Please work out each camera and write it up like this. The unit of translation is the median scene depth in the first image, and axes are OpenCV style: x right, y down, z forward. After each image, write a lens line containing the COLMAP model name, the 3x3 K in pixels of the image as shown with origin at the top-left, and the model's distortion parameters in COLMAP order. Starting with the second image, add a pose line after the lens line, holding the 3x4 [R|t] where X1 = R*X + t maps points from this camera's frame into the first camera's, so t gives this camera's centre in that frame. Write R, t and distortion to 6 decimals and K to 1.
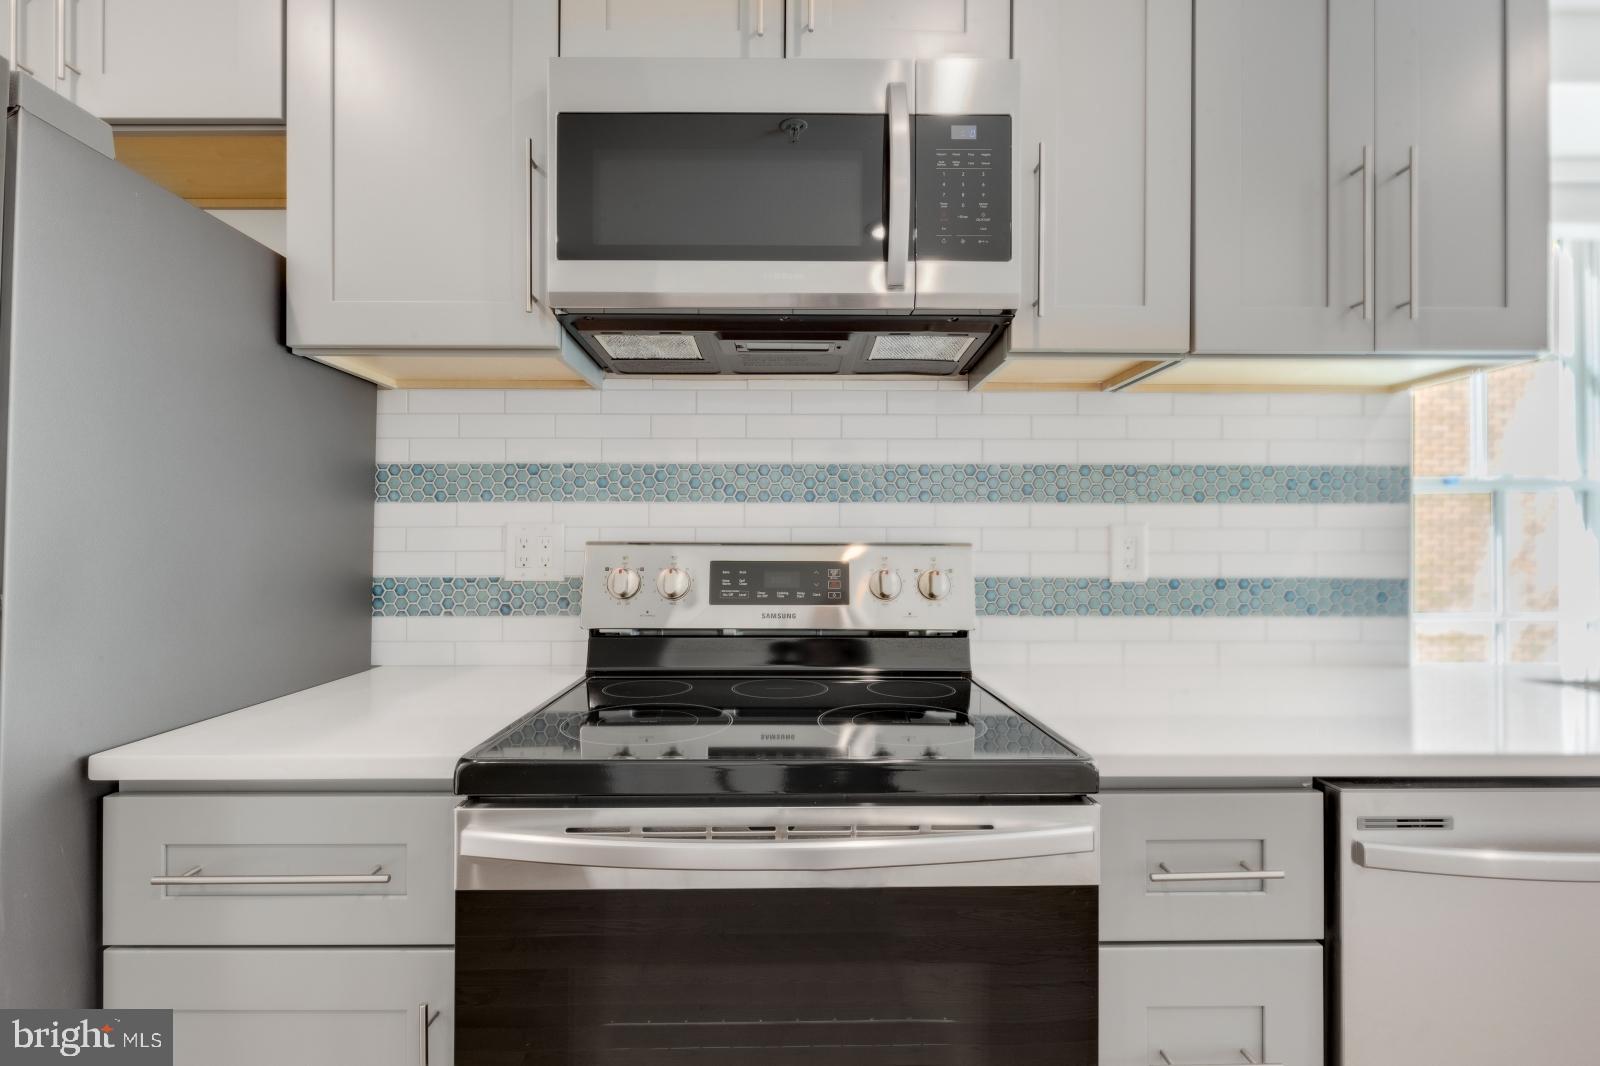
lens RADIAL K [[712.7, 0, 795.8], [0, 712.7, 540.7], [0, 0, 1]] dist [-0.003914, -0.000790]
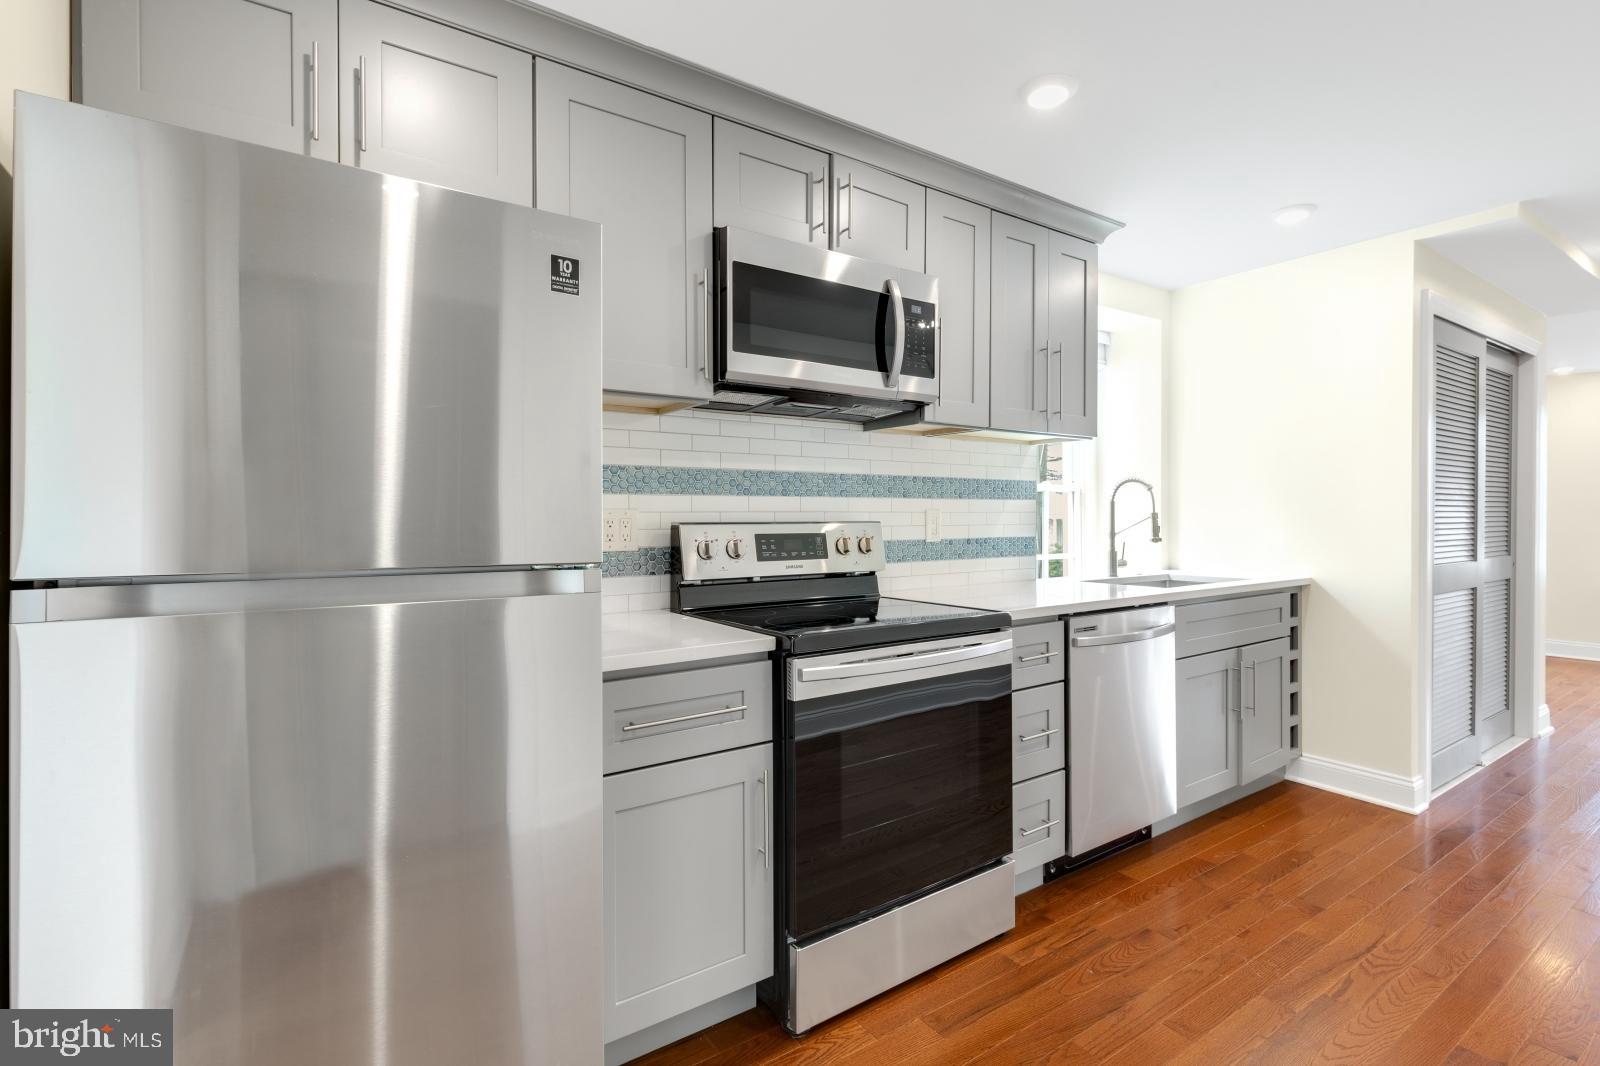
lens RADIAL K [[735.3, 0, 794.9], [0, 735.3, 527.0], [0, 0, 1]] dist [0.005043, -0.001263]
pose [[0.833550, -0.013293, 0.552284, -0.865773], [0.005338, 0.999858, 0.016009, -0.011535], [-0.552418, -0.010396, 0.833502, -0.370155]]
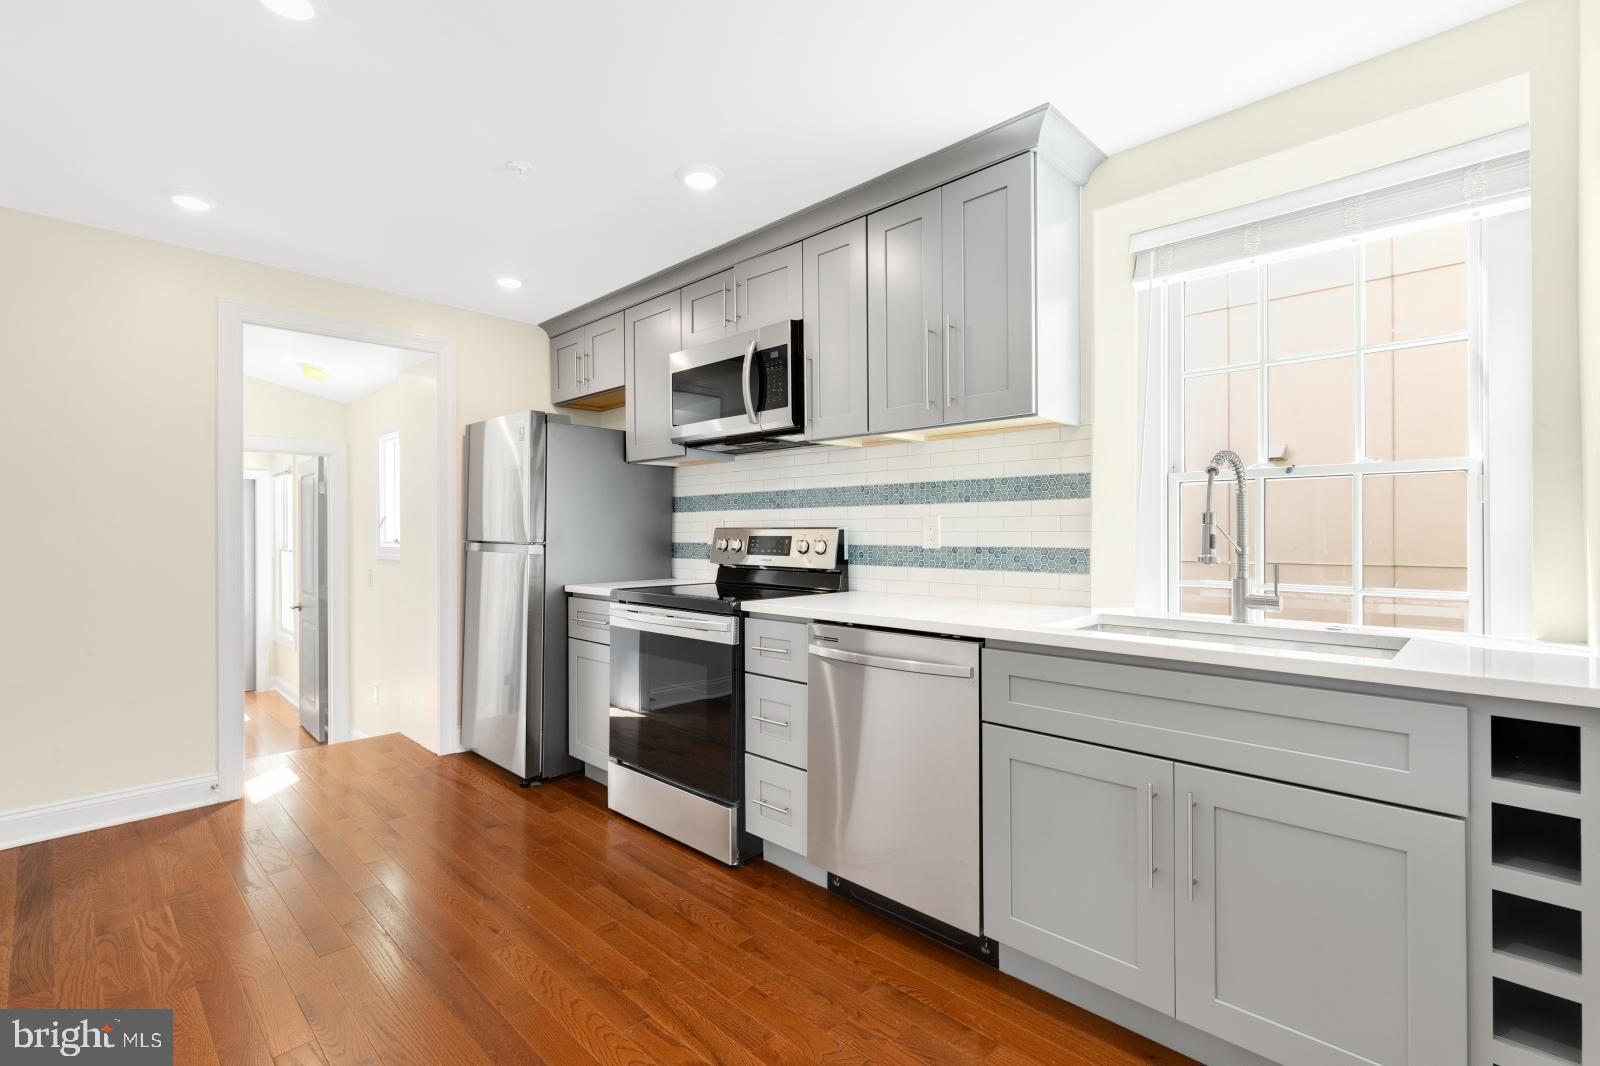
lens RADIAL K [[702.7, 0, 800.0], [0, 702.7, 533.0], [0, 0, 1]] dist [-0.000065, -0.000168]
pose [[0.722691, -0.002349, -0.691168, 1.438016], [0.006481, 0.999973, 0.003378, 0.011774], [0.691141, -0.006921, 0.722687, -0.481873]]
